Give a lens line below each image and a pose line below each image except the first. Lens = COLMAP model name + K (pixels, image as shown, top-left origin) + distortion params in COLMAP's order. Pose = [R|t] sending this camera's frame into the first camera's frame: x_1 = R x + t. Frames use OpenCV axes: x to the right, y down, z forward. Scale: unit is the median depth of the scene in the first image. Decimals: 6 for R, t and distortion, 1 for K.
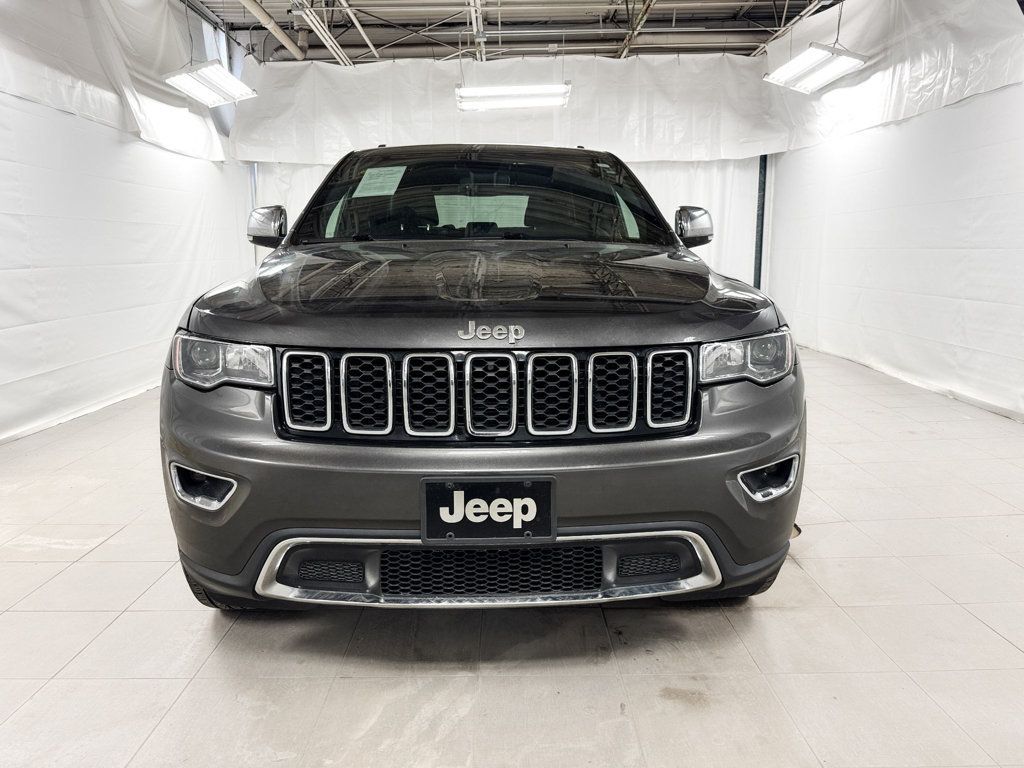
lens RADIAL K [[733.2, 0, 512.0], [0, 733.2, 384.0], [0, 0, 1]] dist [0.041067, -0.040989]
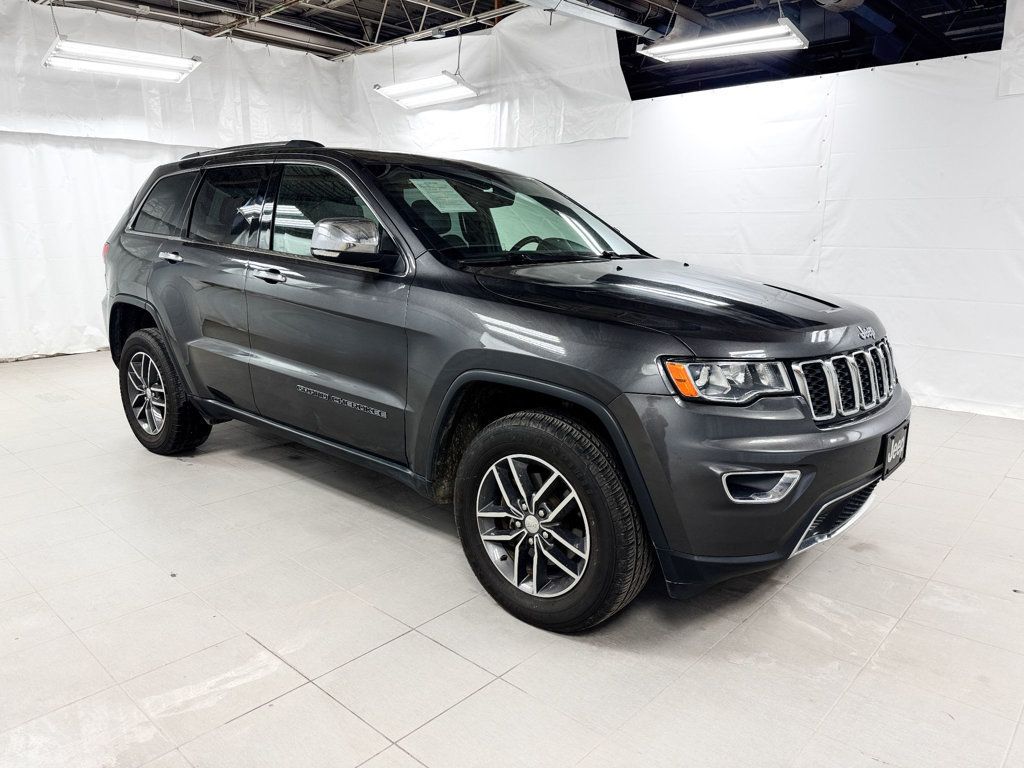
lens RADIAL K [[733.2, 0, 512.0], [0, 733.2, 384.0], [0, 0, 1]] dist [0.041067, -0.040989]
pose [[0.672786, -0.140377, 0.726397, -0.432571], [0.121704, 0.989458, 0.078491, -0.046742], [-0.729758, 0.035598, 0.682778, 0.135100]]
